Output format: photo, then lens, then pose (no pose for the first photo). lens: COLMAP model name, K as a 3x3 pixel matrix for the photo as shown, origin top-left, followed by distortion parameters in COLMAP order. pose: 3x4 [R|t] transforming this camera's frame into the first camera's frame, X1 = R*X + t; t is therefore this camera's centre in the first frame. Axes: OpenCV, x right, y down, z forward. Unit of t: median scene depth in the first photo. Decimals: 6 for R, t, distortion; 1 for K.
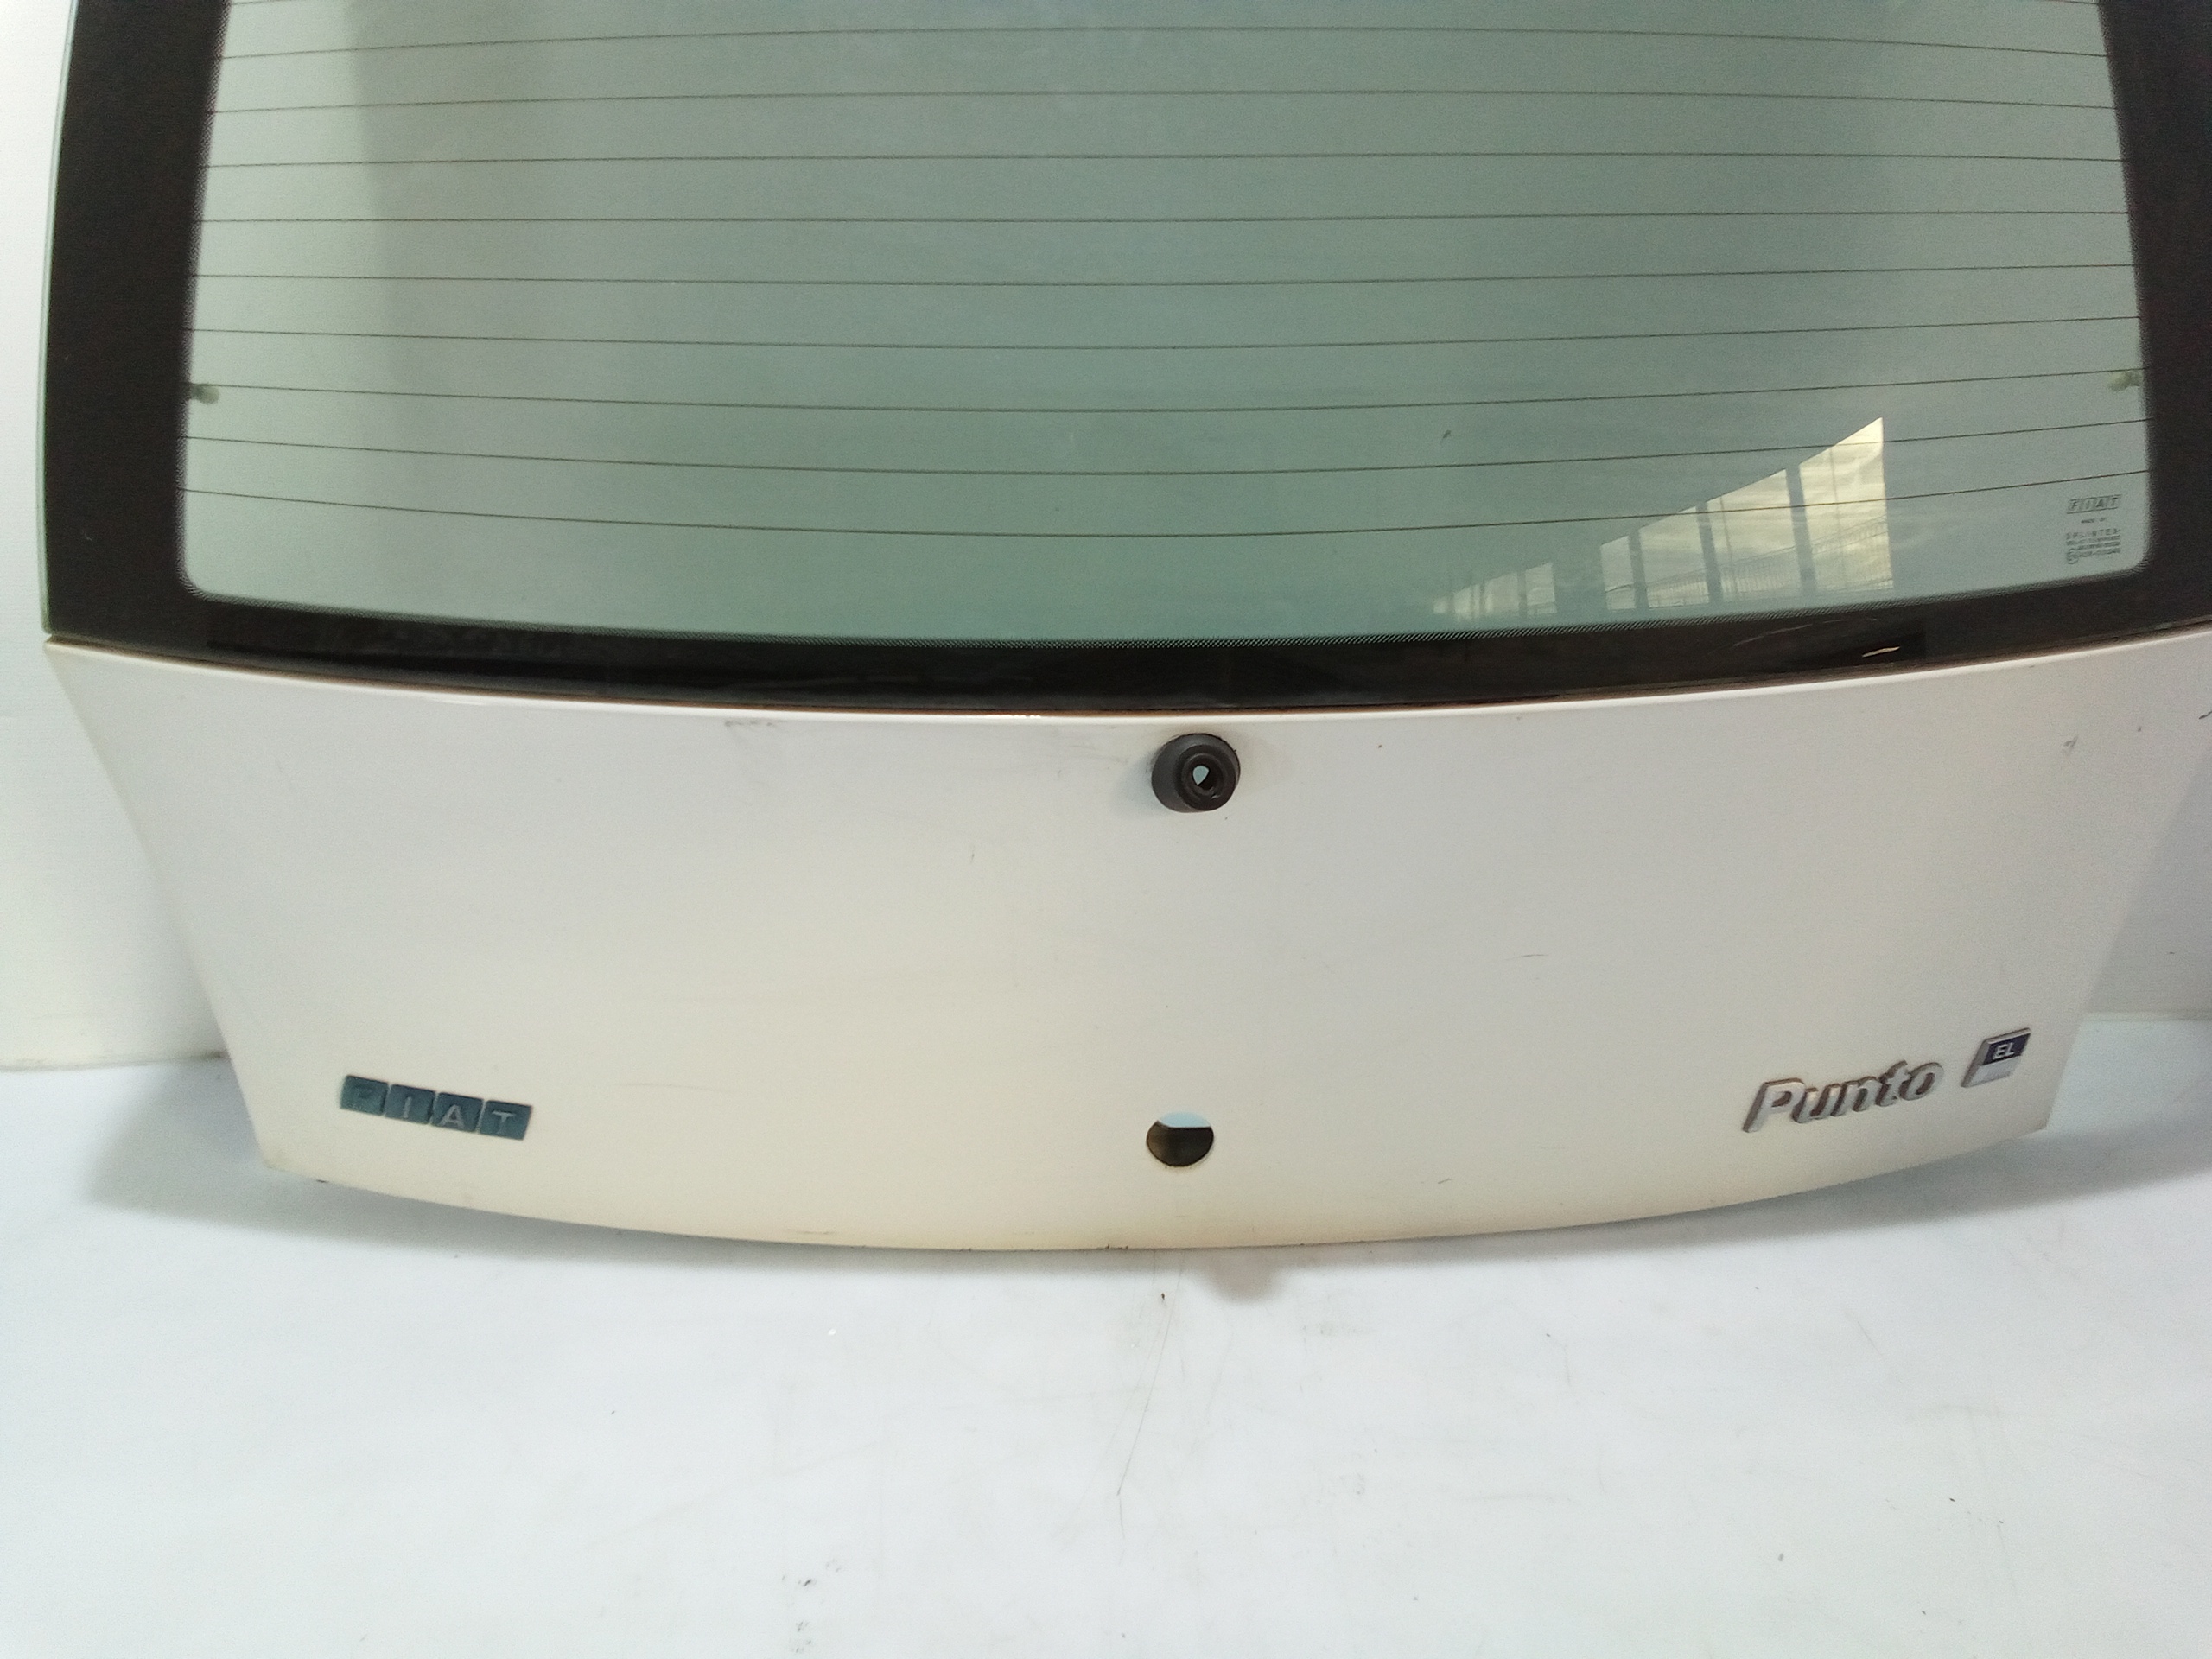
lens RADIAL K [[1512.3, 0, 1106.0], [0, 1512.3, 829.5], [0, 0, 1]] dist [0.044057, -0.052350]
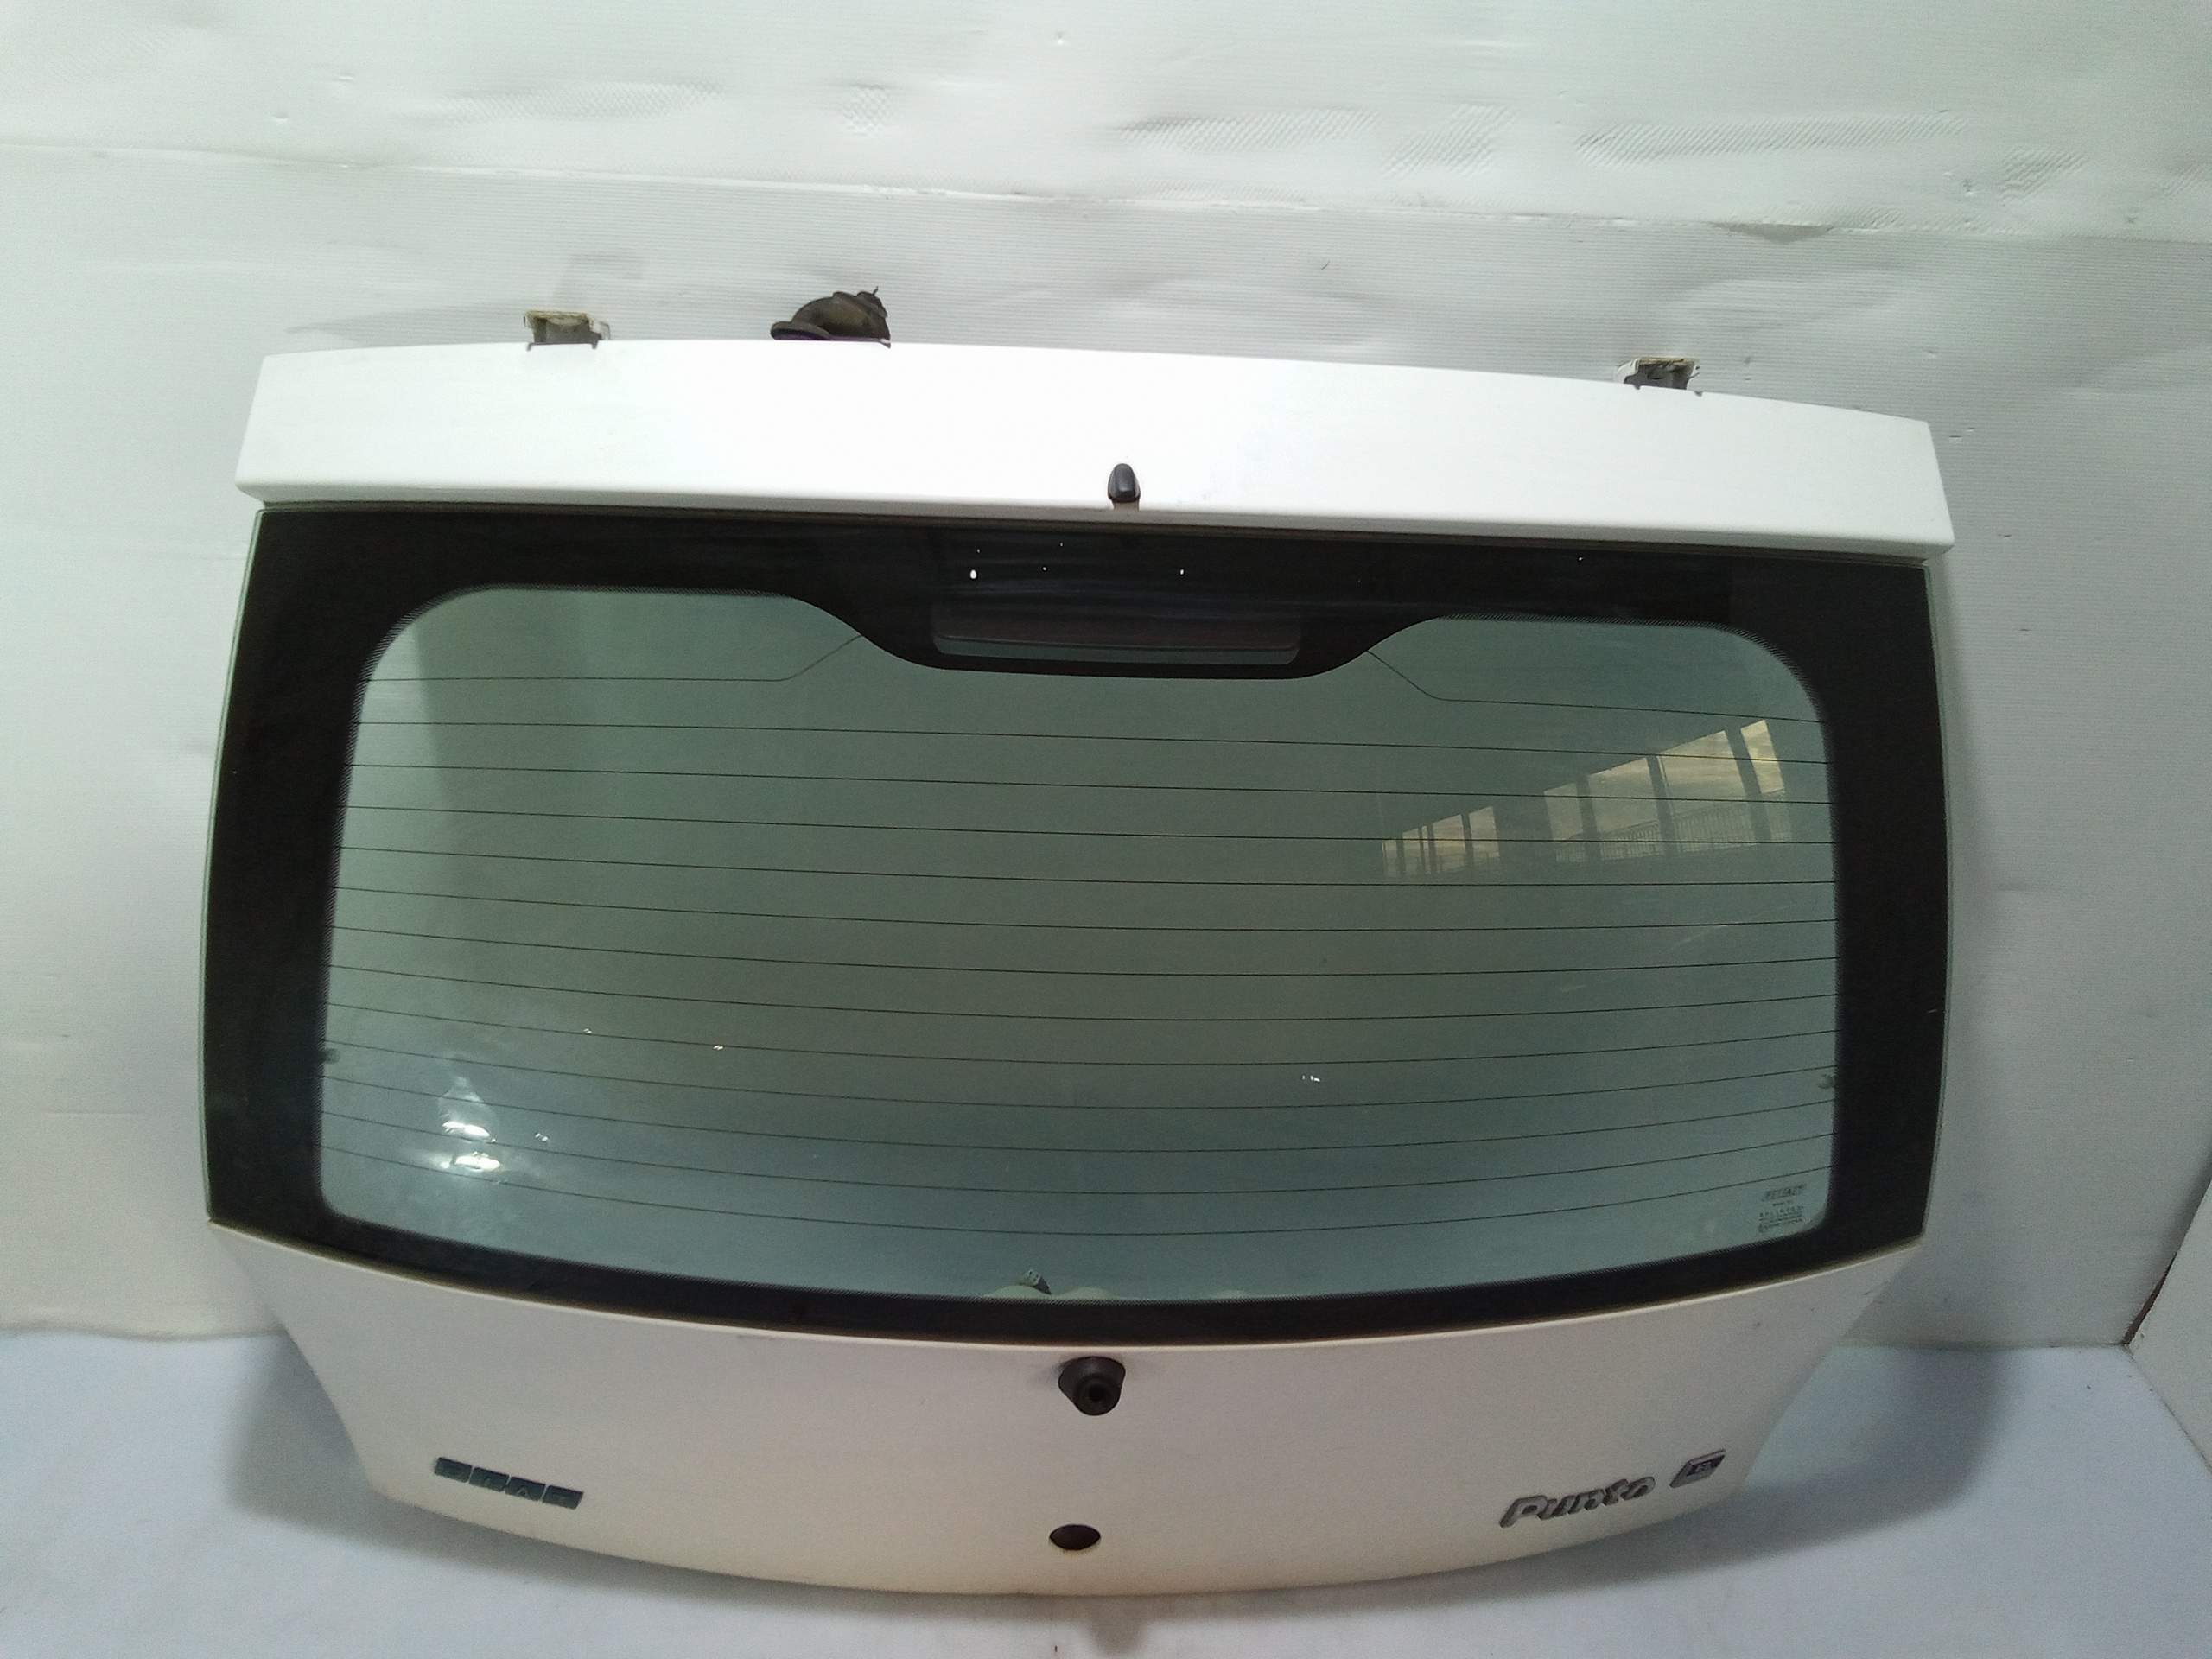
lens RADIAL K [[1512.3, 0, 1106.0], [0, 1512.3, 829.5], [0, 0, 1]] dist [0.044057, -0.052350]
pose [[0.998520, 0.047311, 0.026816, 0.010851], [-0.051371, 0.982391, 0.179636, -0.629847], [-0.017845, -0.180748, 0.983368, -0.196556]]
